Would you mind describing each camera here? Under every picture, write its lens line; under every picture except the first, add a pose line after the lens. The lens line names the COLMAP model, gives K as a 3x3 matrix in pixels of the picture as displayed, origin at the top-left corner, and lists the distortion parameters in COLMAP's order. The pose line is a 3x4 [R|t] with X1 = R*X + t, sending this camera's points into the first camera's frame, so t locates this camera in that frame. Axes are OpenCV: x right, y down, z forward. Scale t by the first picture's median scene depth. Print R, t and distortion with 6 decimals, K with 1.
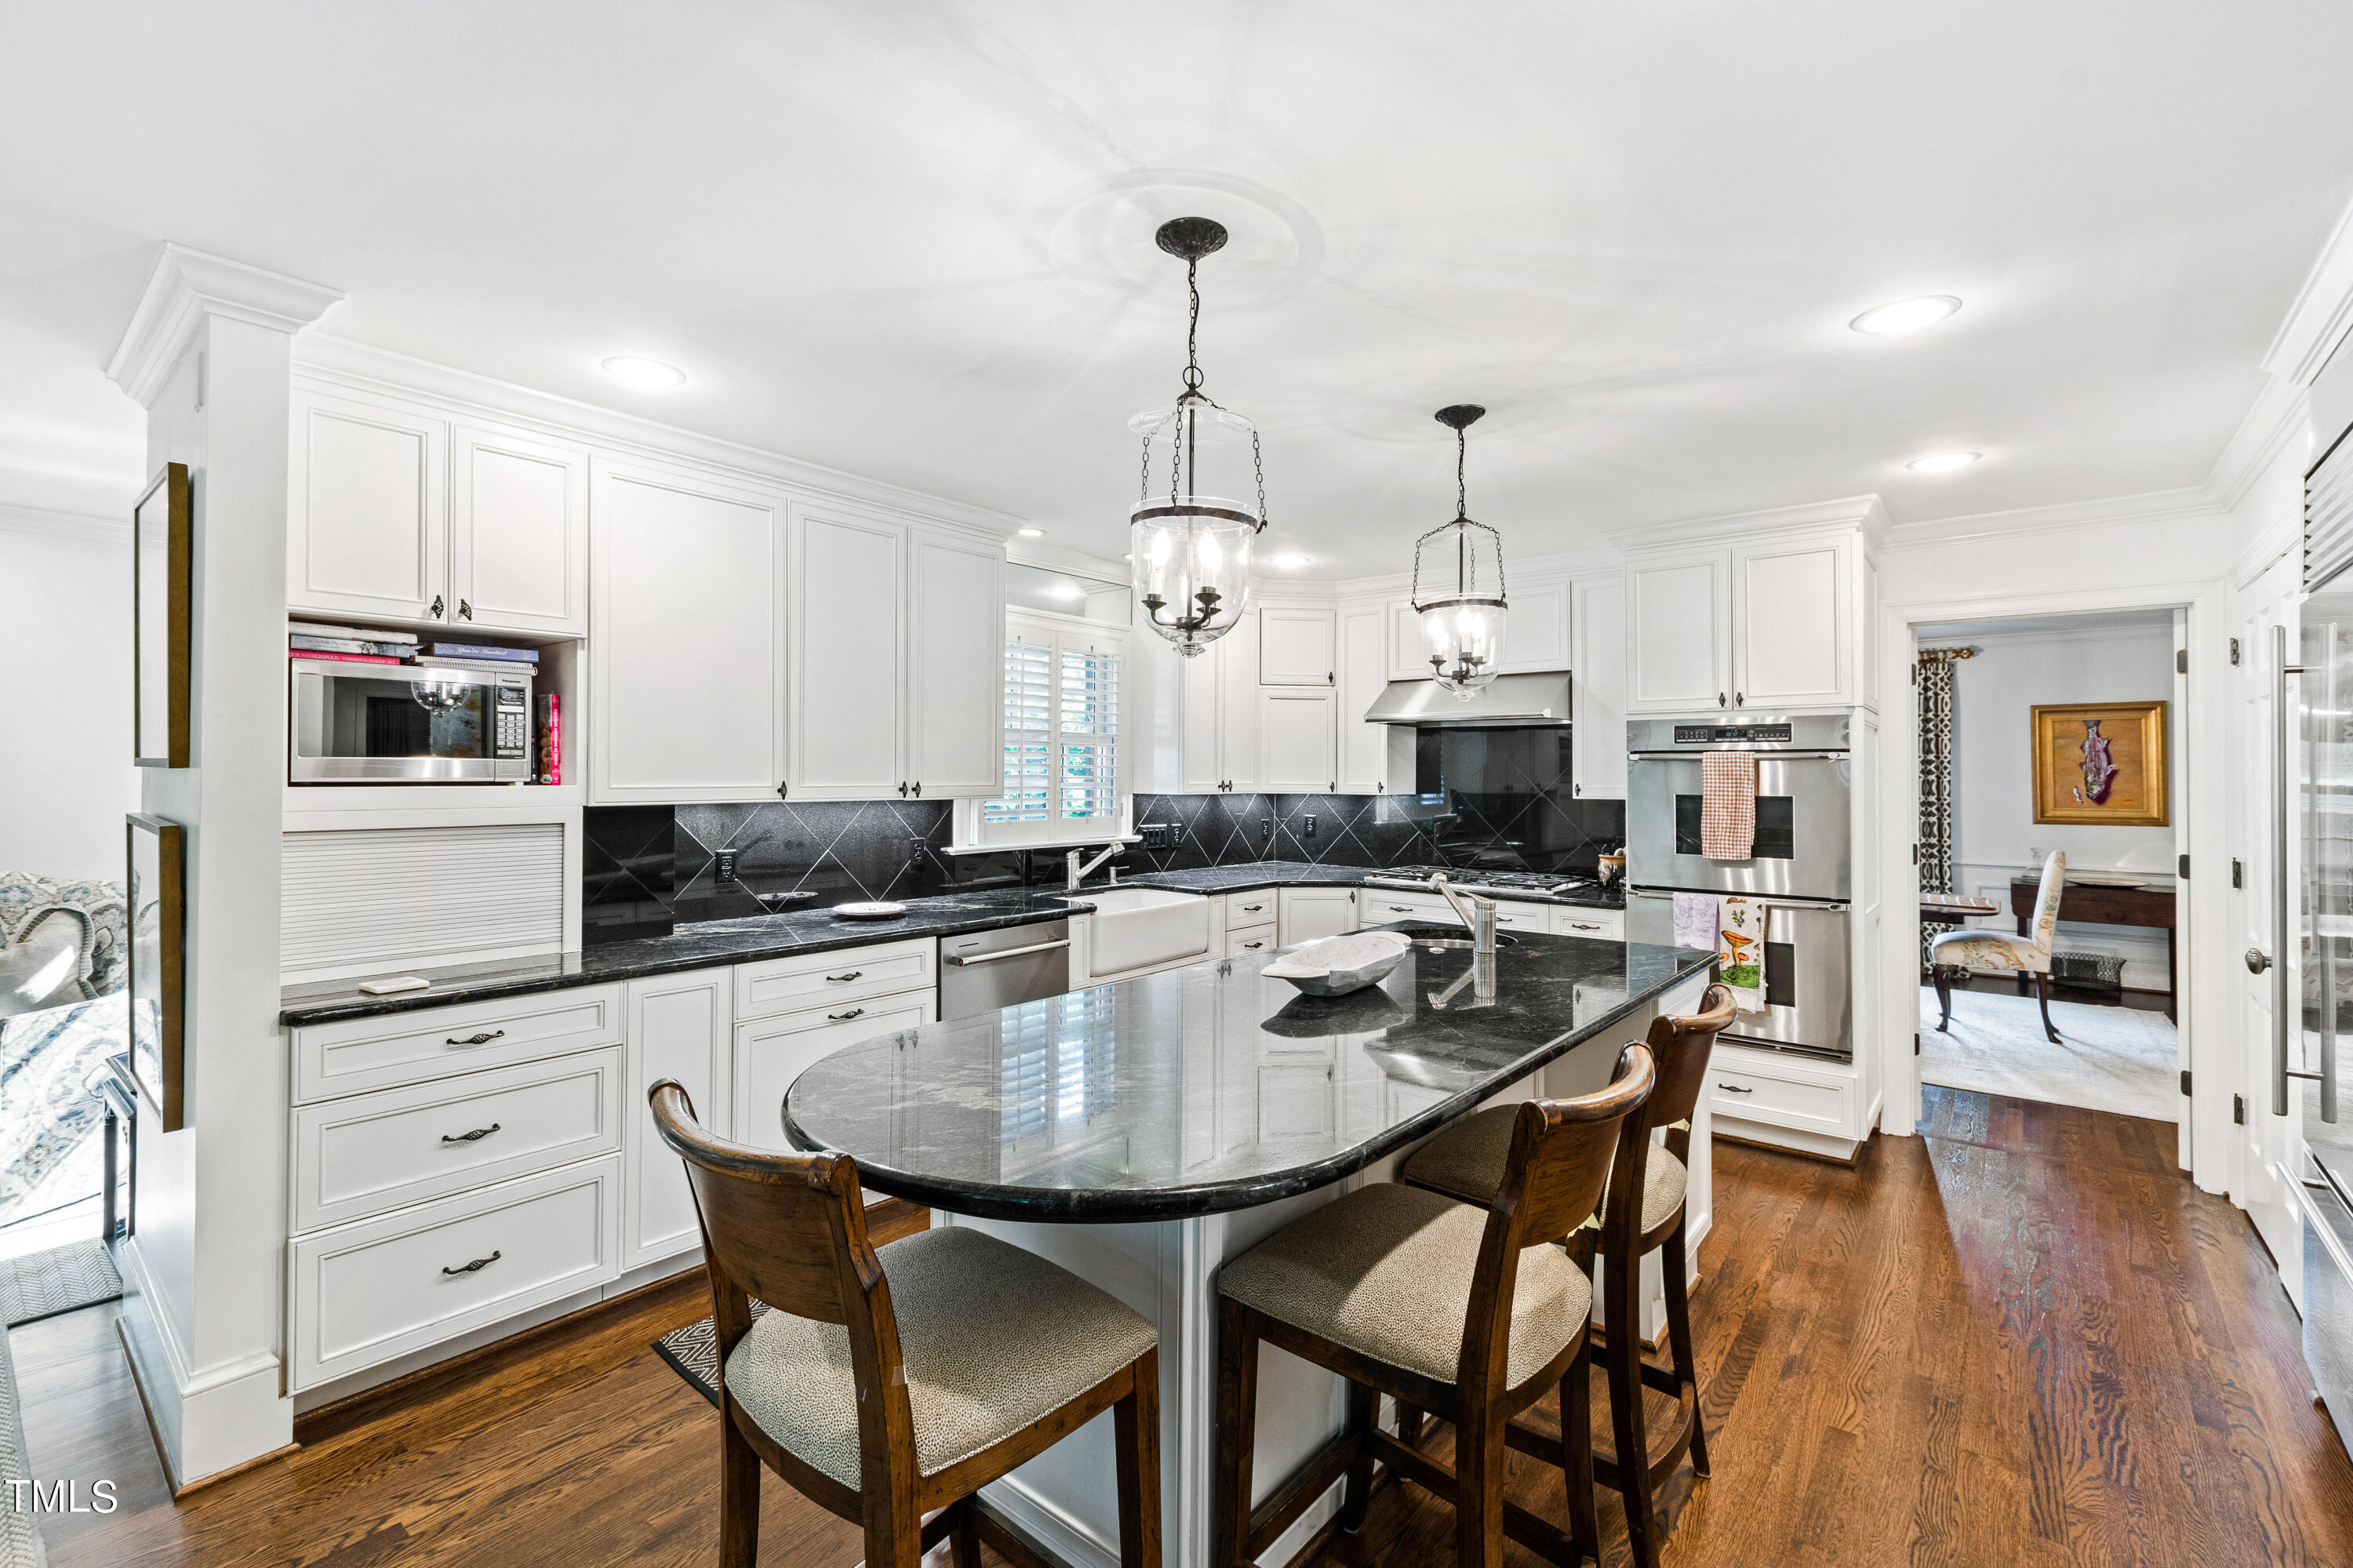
lens RADIAL K [[1051.3, 0, 1175.1], [0, 1051.3, 766.8], [0, 0, 1]] dist [0.006862, -0.001970]
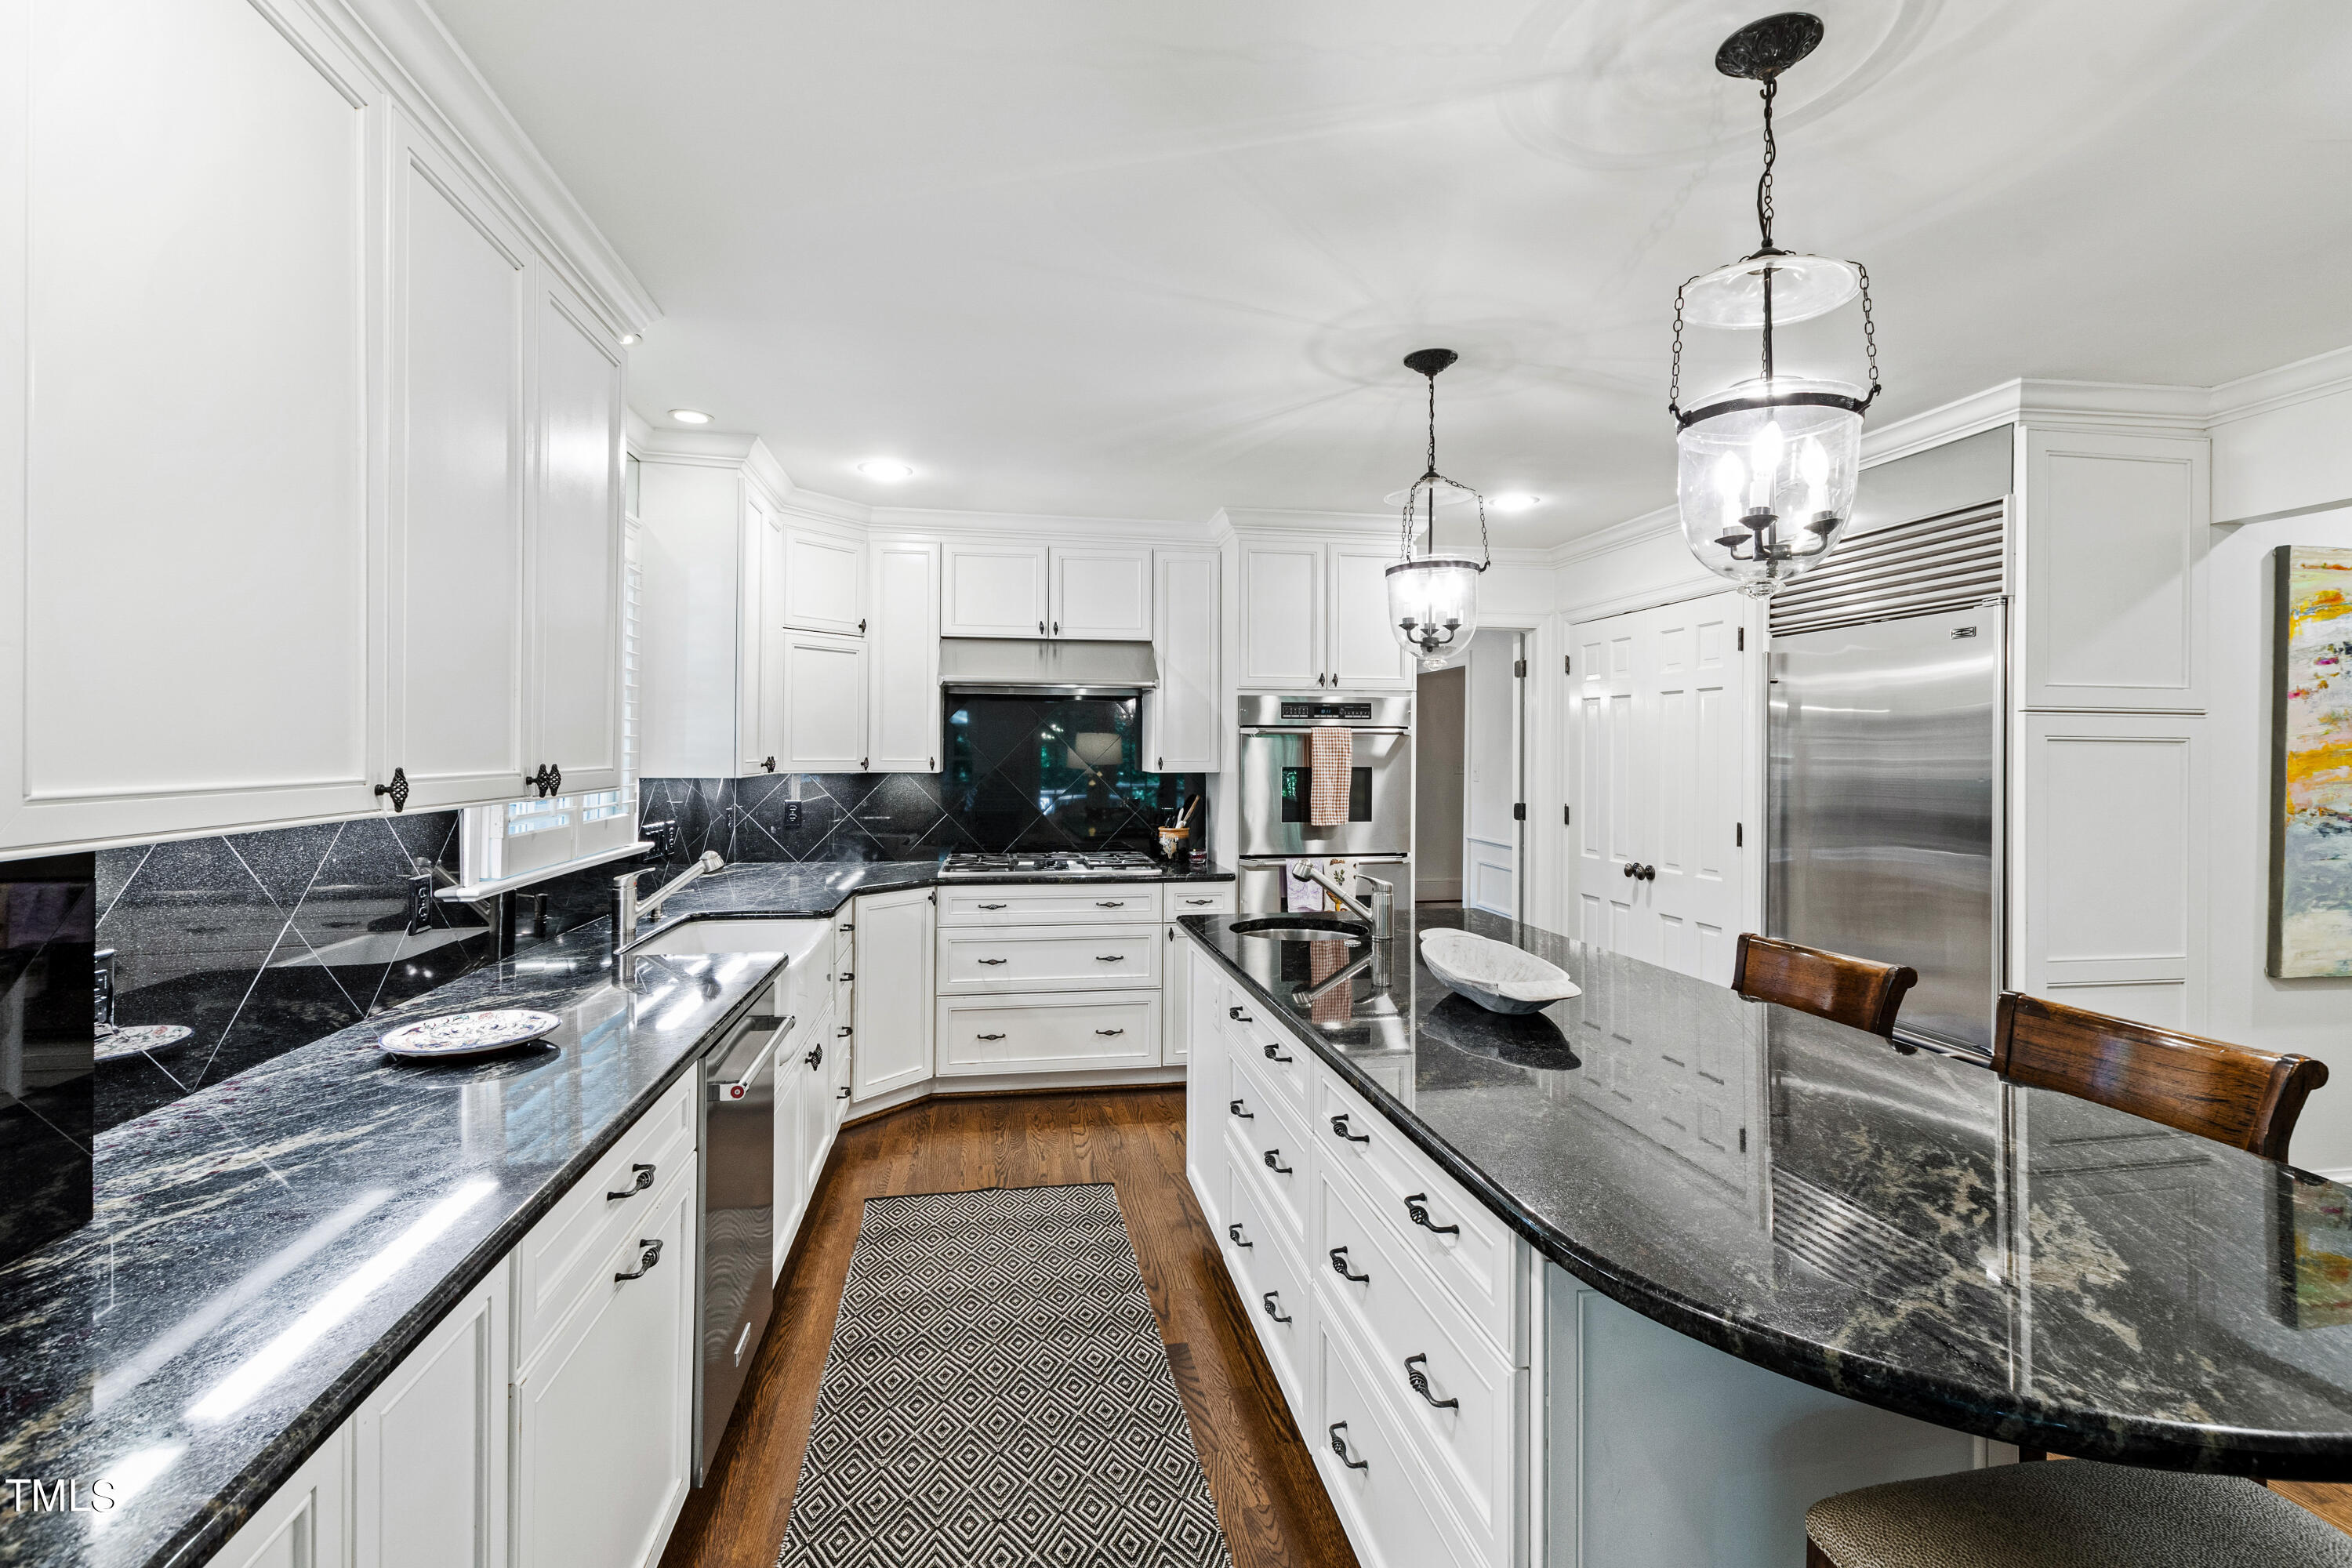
lens RADIAL K [[1050.8, 0, 1196.1], [0, 1050.8, 758.5], [0, 0, 1]] dist [0.006862, -0.001970]
pose [[0.643756, -0.009327, 0.765174, -0.395121], [-0.005362, 0.999846, 0.016698, 0.000388], [-0.765212, -0.014852, 0.643607, 0.388601]]
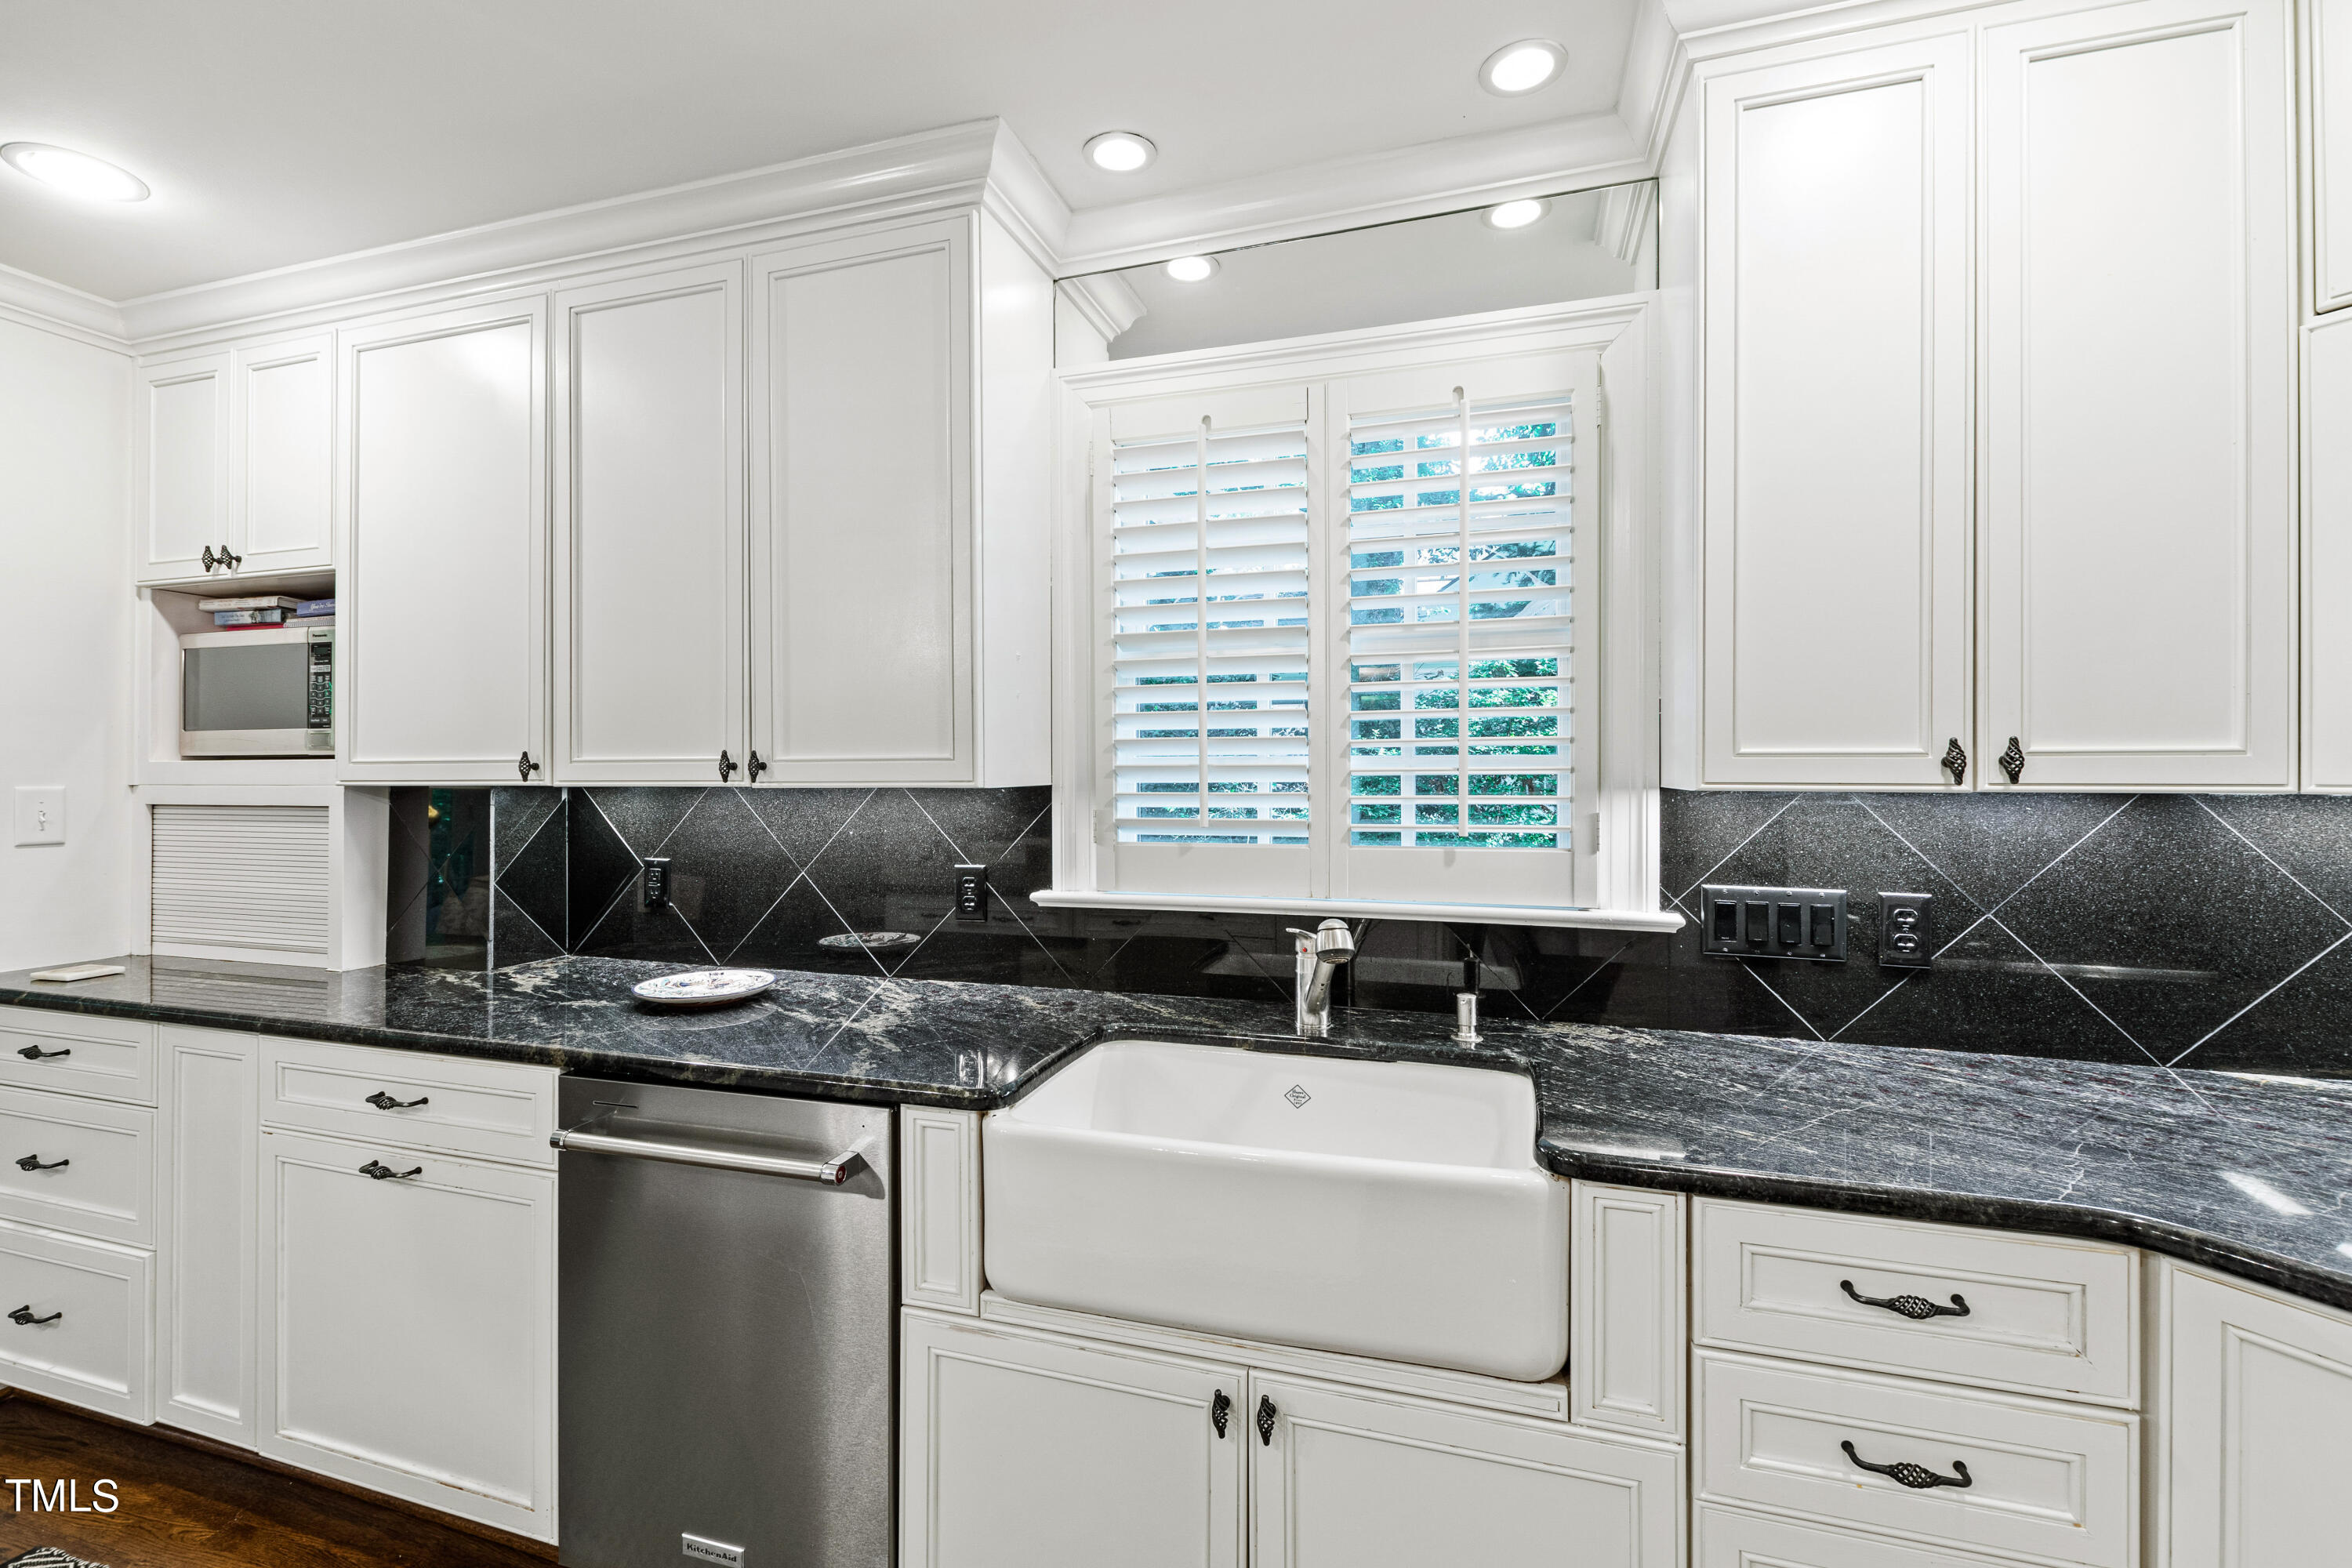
lens RADIAL K [[1050.8, 0, 1169.4], [0, 1050.8, 767.9], [0, 0, 1]] dist [0.006862, -0.001970]
pose [[0.355954, -0.007868, -0.934470, 0.270107], [0.010146, 0.999938, -0.004555, 0.023875], [0.934448, -0.007860, 0.356012, 0.906491]]
